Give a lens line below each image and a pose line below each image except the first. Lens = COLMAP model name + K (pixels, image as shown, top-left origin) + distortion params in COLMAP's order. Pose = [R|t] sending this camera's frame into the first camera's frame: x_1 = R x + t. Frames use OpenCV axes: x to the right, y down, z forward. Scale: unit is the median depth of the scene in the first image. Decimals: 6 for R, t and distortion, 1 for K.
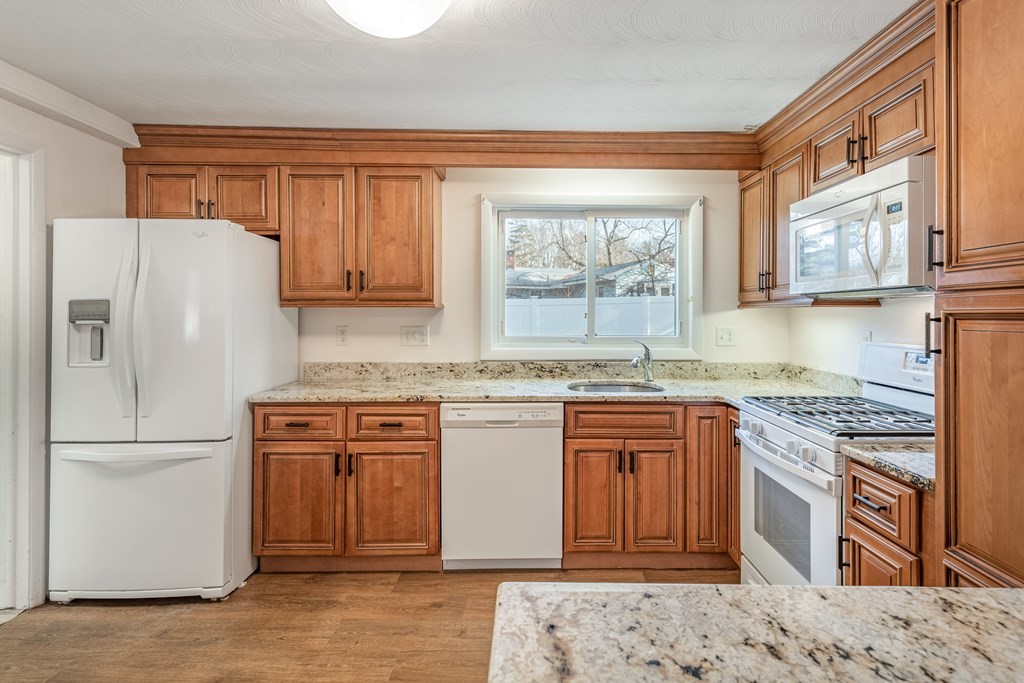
lens RADIAL K [[530.8, 0, 544.6], [0, 530.8, 310.2], [0, 0, 1]] dist [0.003746, -0.000602]
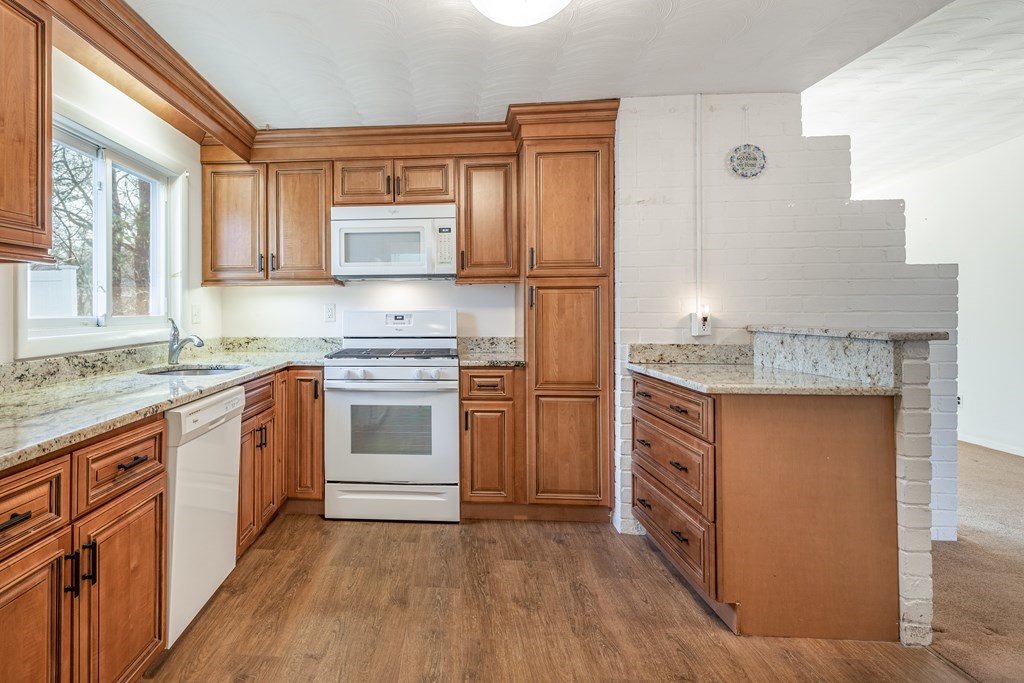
lens RADIAL K [[563.2, 0, 398.0], [0, 563.2, 303.3], [0, 0, 1]] dist [0.004506, -0.000113]
pose [[0.119291, 0.004587, 0.992849, -0.838753], [-0.000255, 0.999989, -0.004589, 0.043169], [-0.992859, 0.000294, 0.119291, 0.621668]]
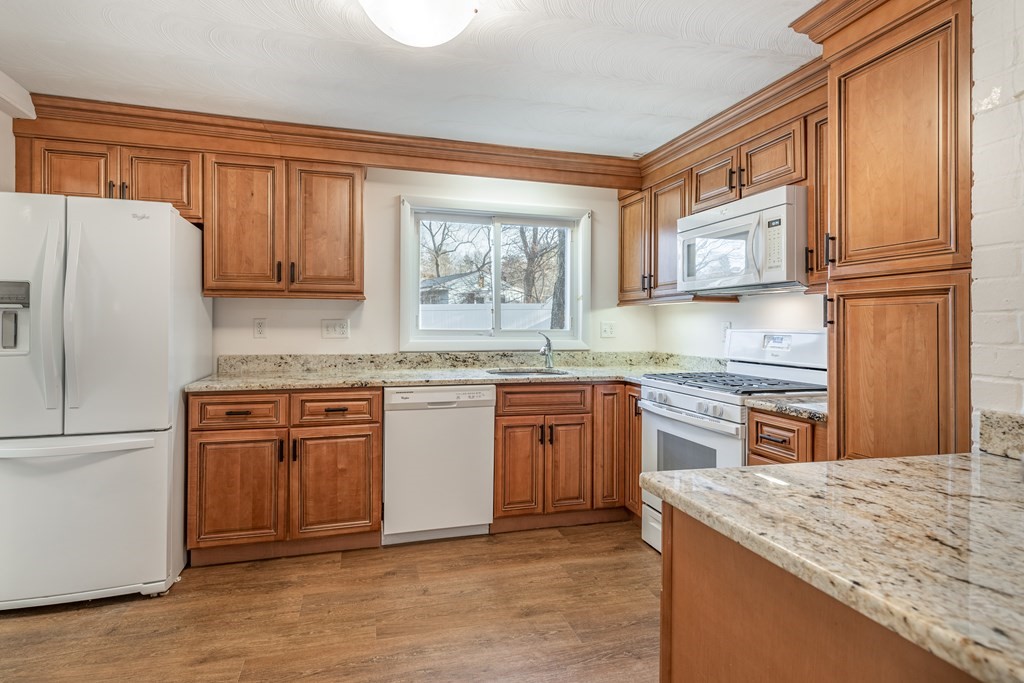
lens RADIAL K [[509.1, 0, 497.7], [0, 509.1, 318.7], [0, 0, 1]] dist [0.002854, -0.000171]
pose [[0.968783, 0.005946, 0.247838, -0.223843], [-0.005247, 0.999980, -0.003479, 0.037807], [-0.247854, 0.002070, 0.968795, -0.047510]]
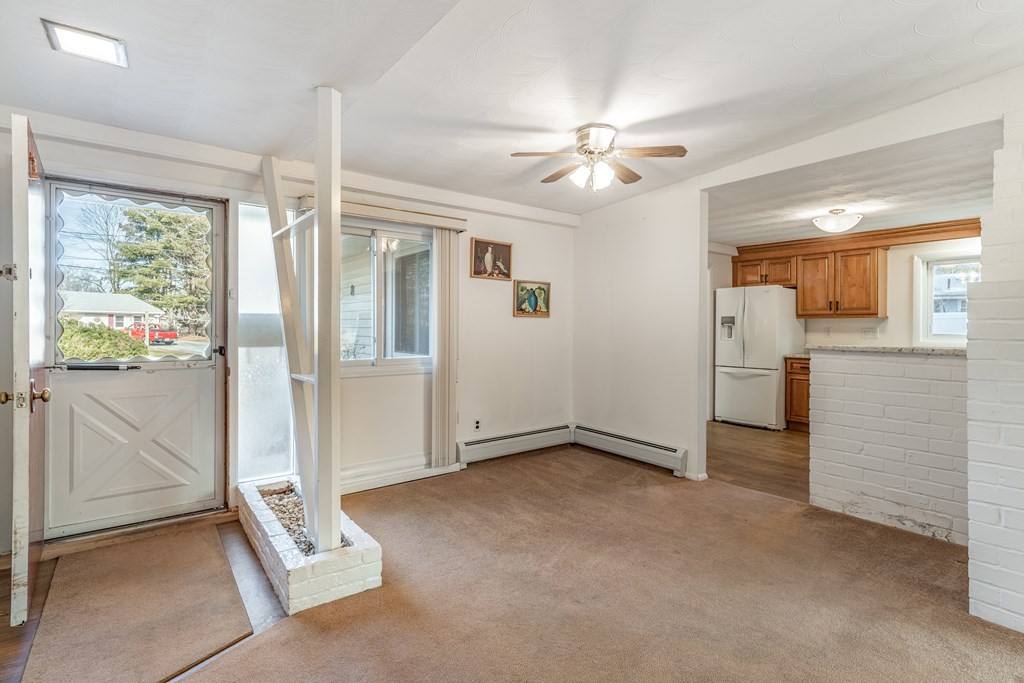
lens RADIAL K [[485.5, 0, 514.8], [0, 485.5, 329.2], [0, 0, 1]] dist [0.002001, -0.000088]
pose [[0.579919, 0.006212, -0.814650, 0.534060], [0.000101, 0.999970, 0.007697, 0.025250], [0.814674, -0.004546, 0.579902, -1.279443]]
